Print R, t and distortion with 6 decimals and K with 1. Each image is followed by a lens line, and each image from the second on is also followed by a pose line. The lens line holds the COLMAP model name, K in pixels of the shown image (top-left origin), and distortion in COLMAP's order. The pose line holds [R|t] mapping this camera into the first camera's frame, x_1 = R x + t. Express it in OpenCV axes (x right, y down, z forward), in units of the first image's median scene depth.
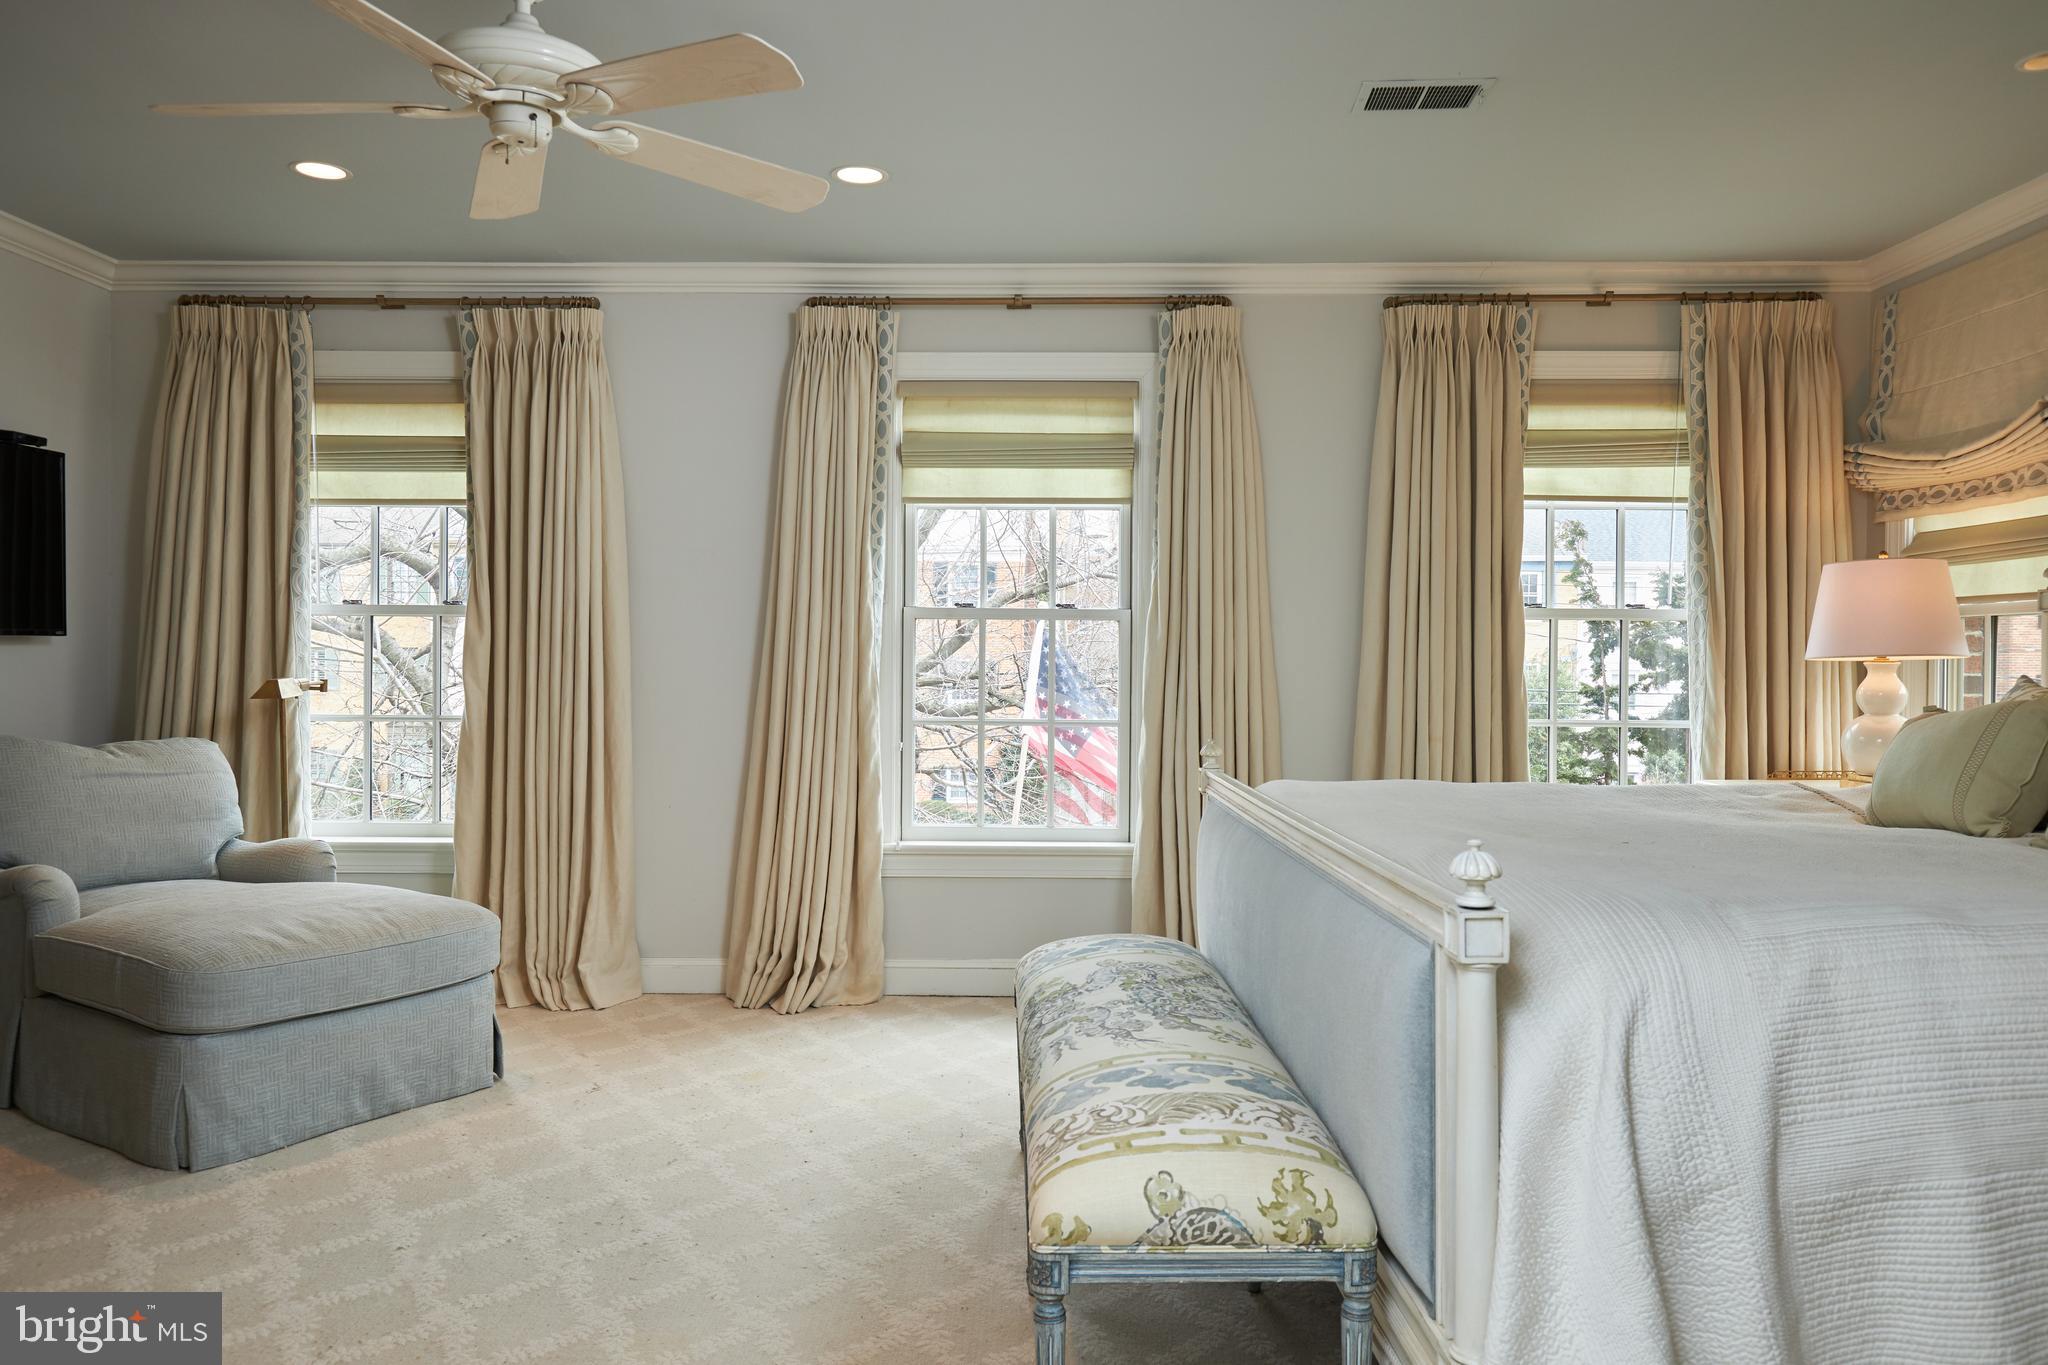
lens RADIAL K [[1406.1, 0, 1024.0], [0, 1406.1, 682.5], [0, 0, 1]] dist [0.000881, 0.000304]
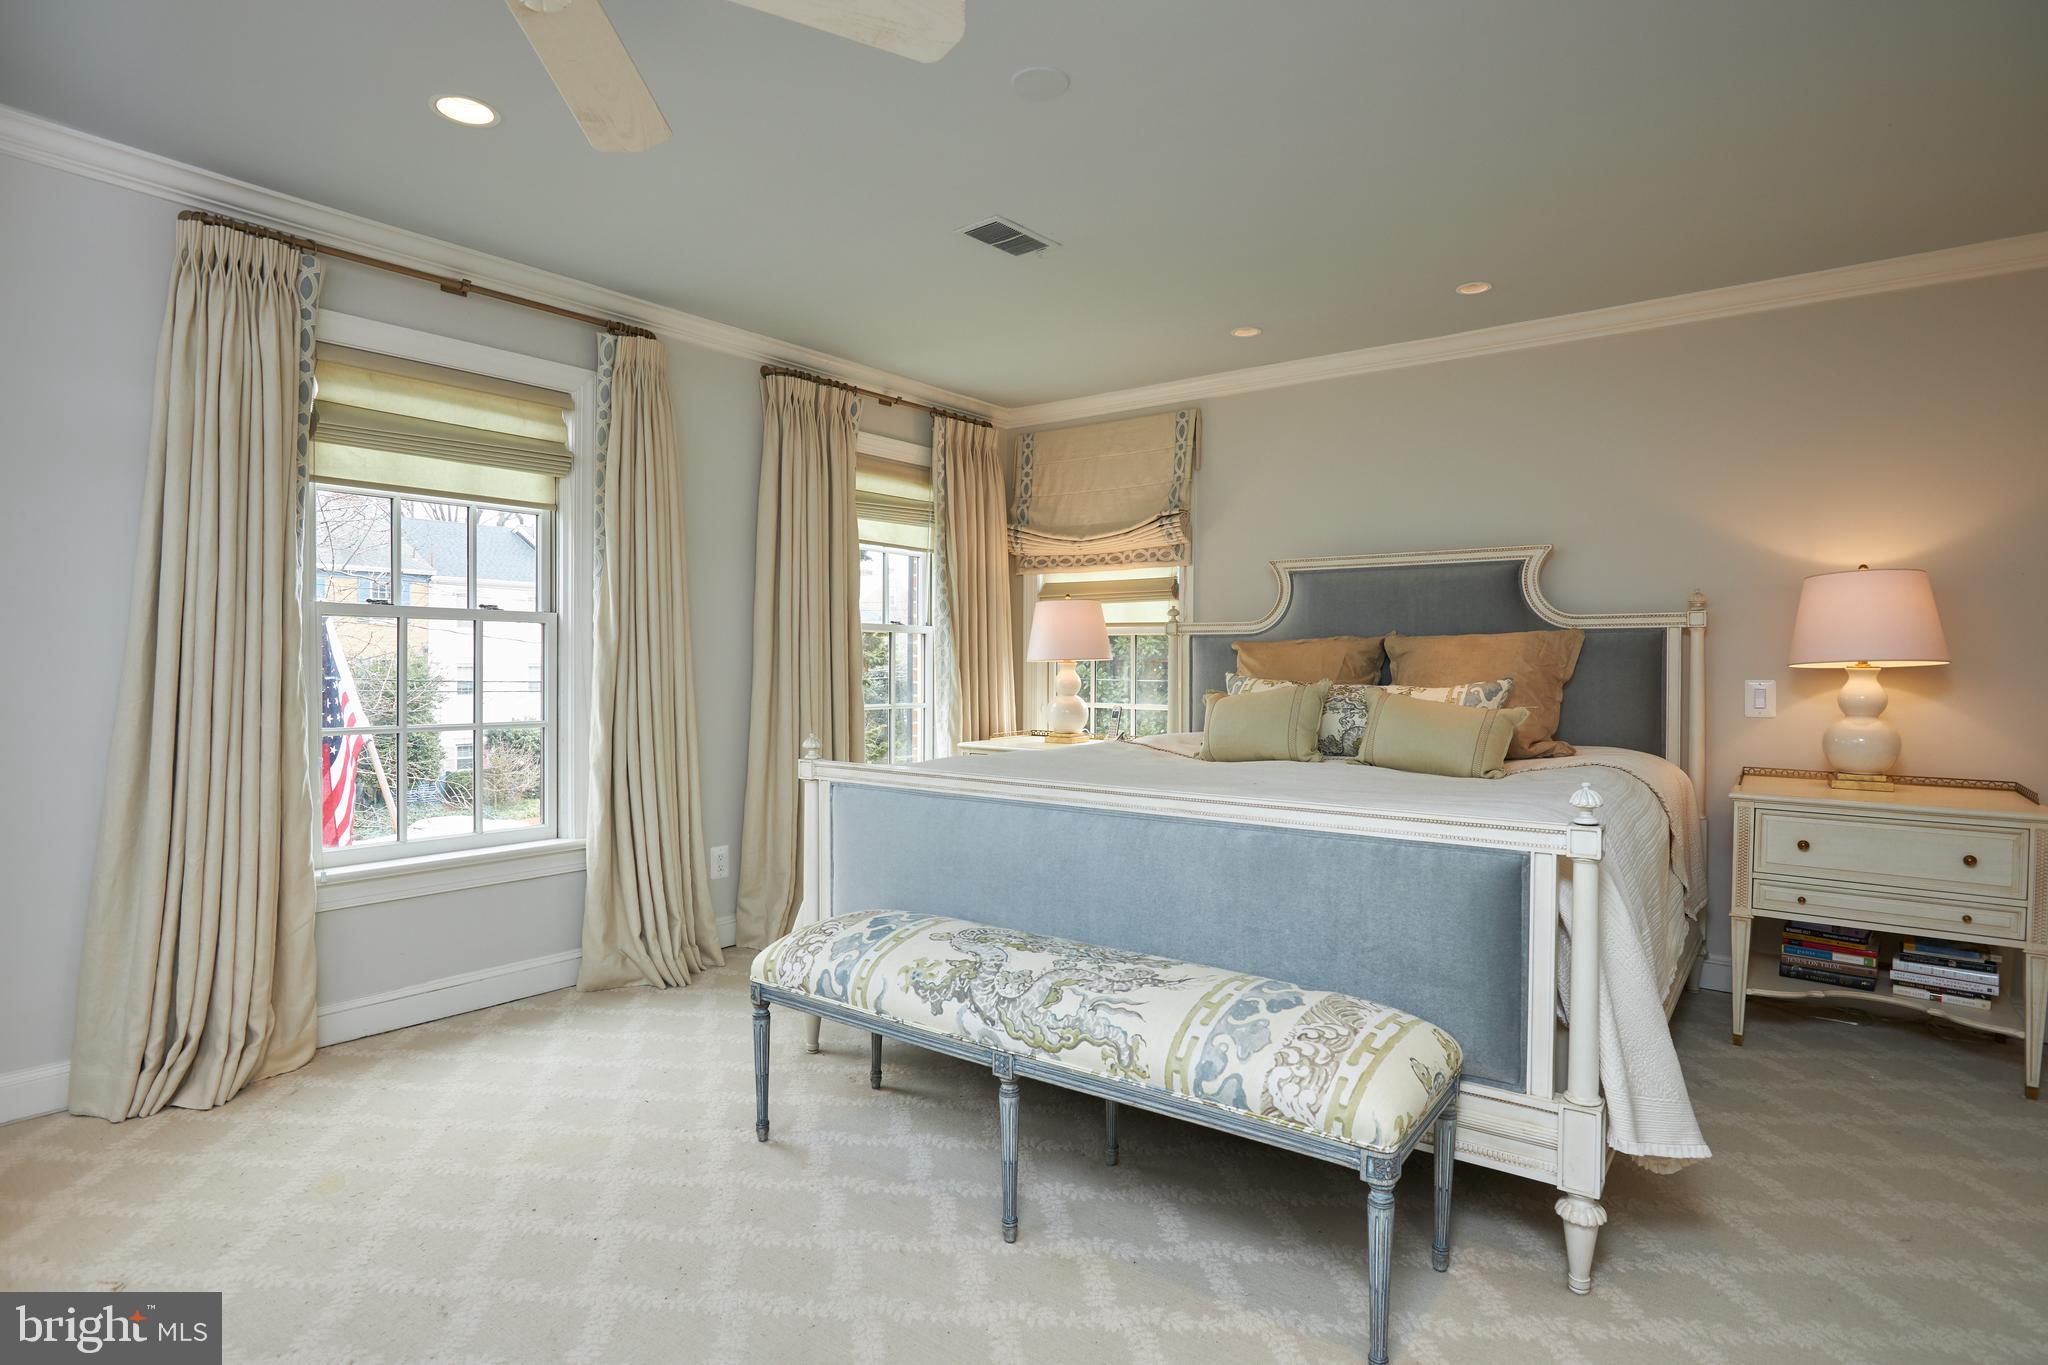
lens RADIAL K [[1060.5, 0, 1024.0], [0, 1060.5, 682.5], [0, 0, 1]] dist [-0.028524, 0.000275]
pose [[0.598777, -0.017733, 0.800719, -0.353769], [0.009636, 0.999842, 0.014938, -0.009491], [-0.800858, -0.001229, 0.598854, 0.272877]]
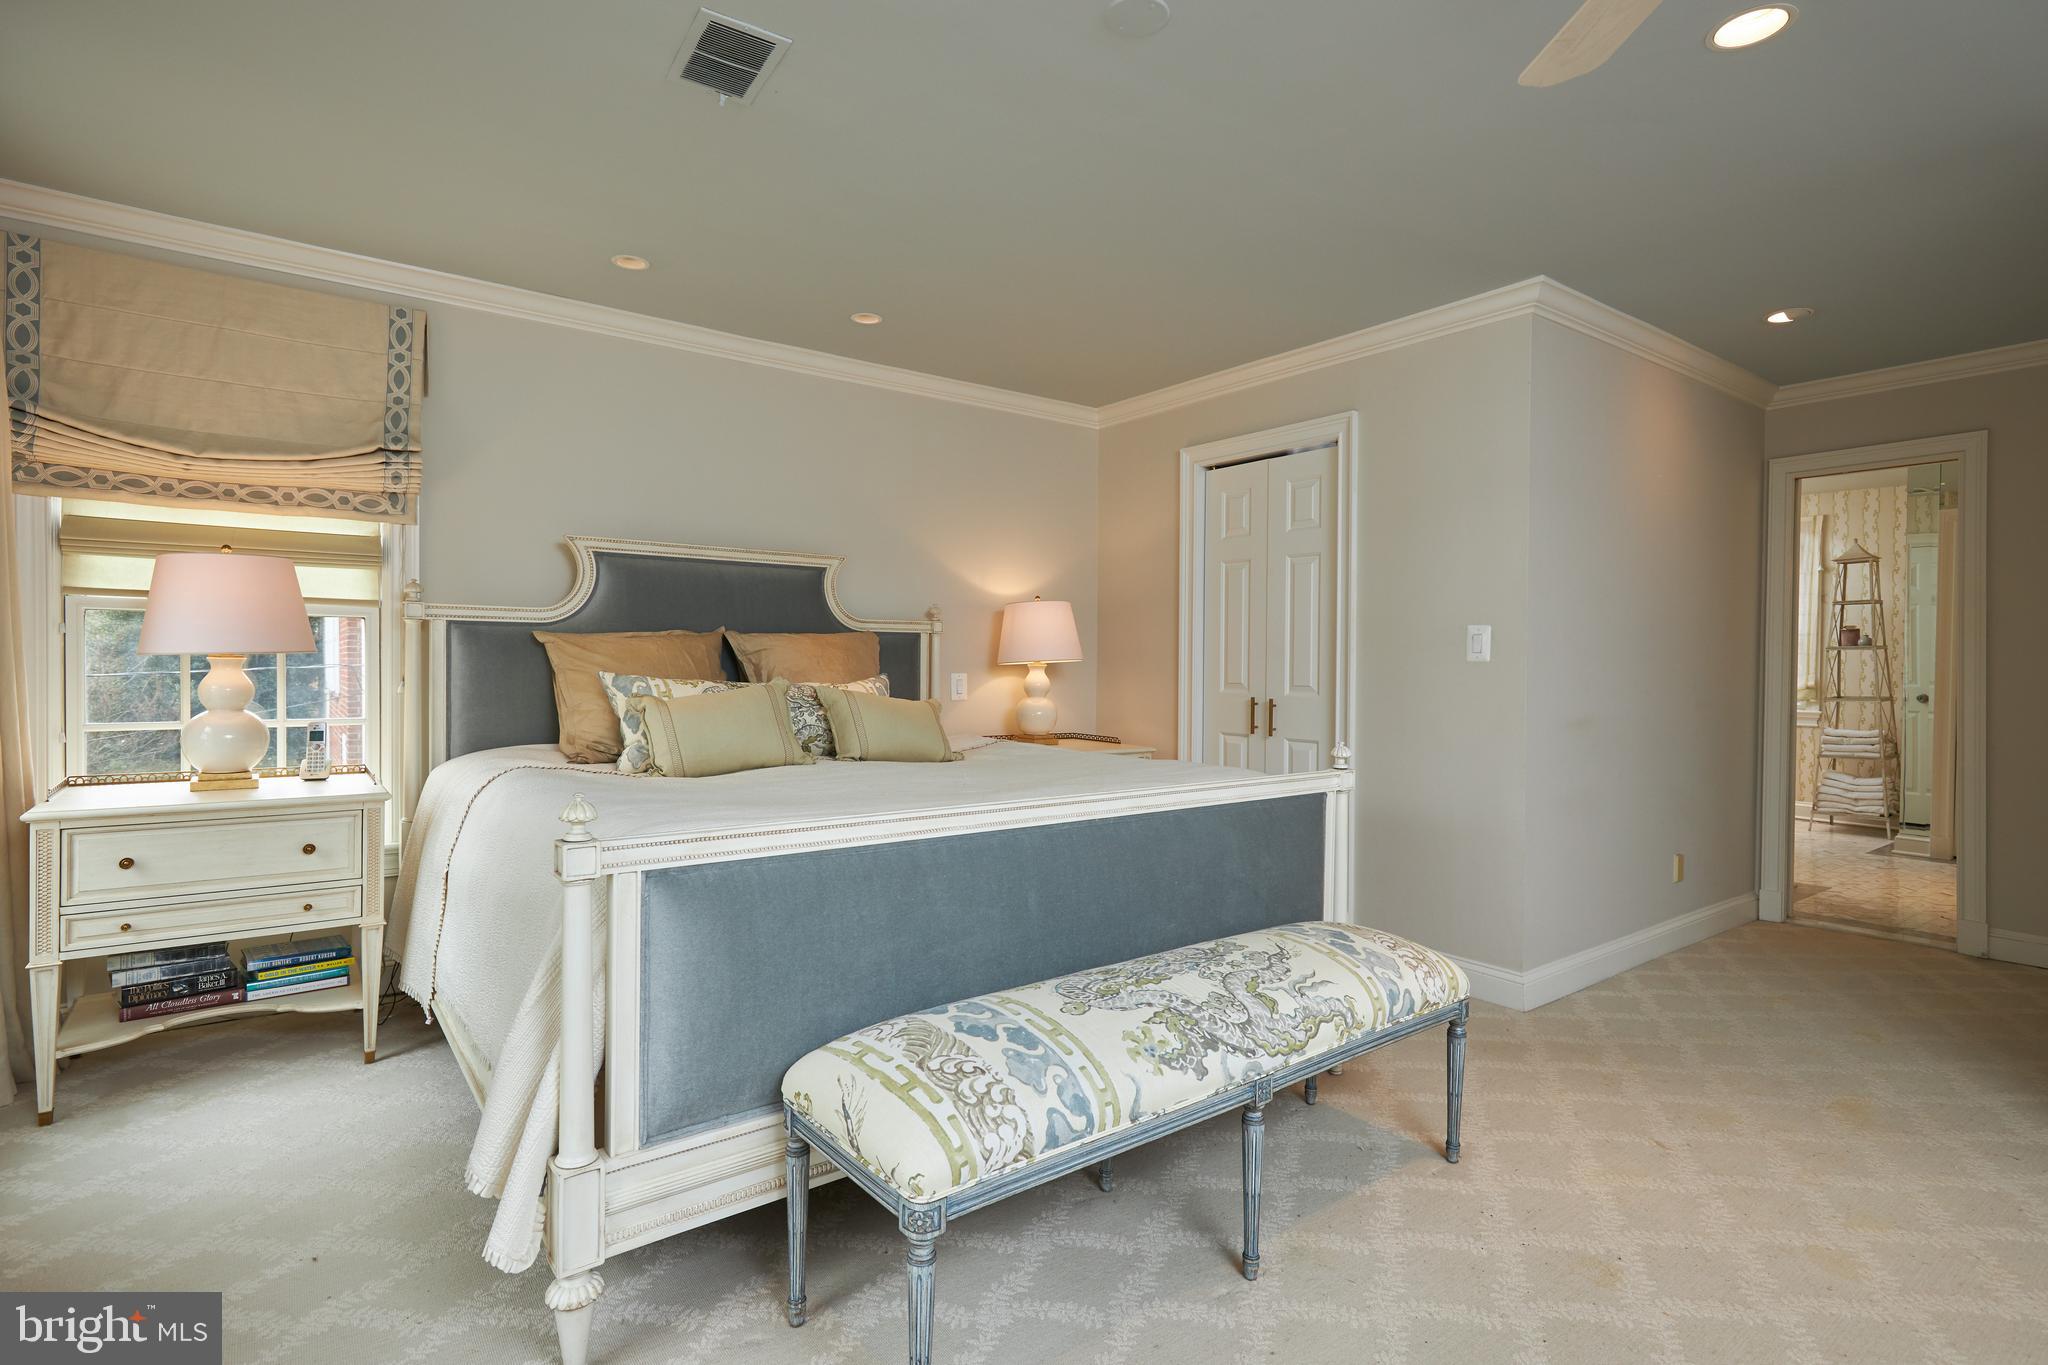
lens RADIAL K [[1016.8, 0, 1024.0], [0, 1016.8, 682.5], [0, 0, 1]] dist [-0.000801, 0.000576]
pose [[-0.604336, -0.025352, 0.796326, -0.264875], [-0.000123, 0.999497, 0.031727, -0.017414], [-0.796730, 0.019076, -0.604035, 0.873342]]
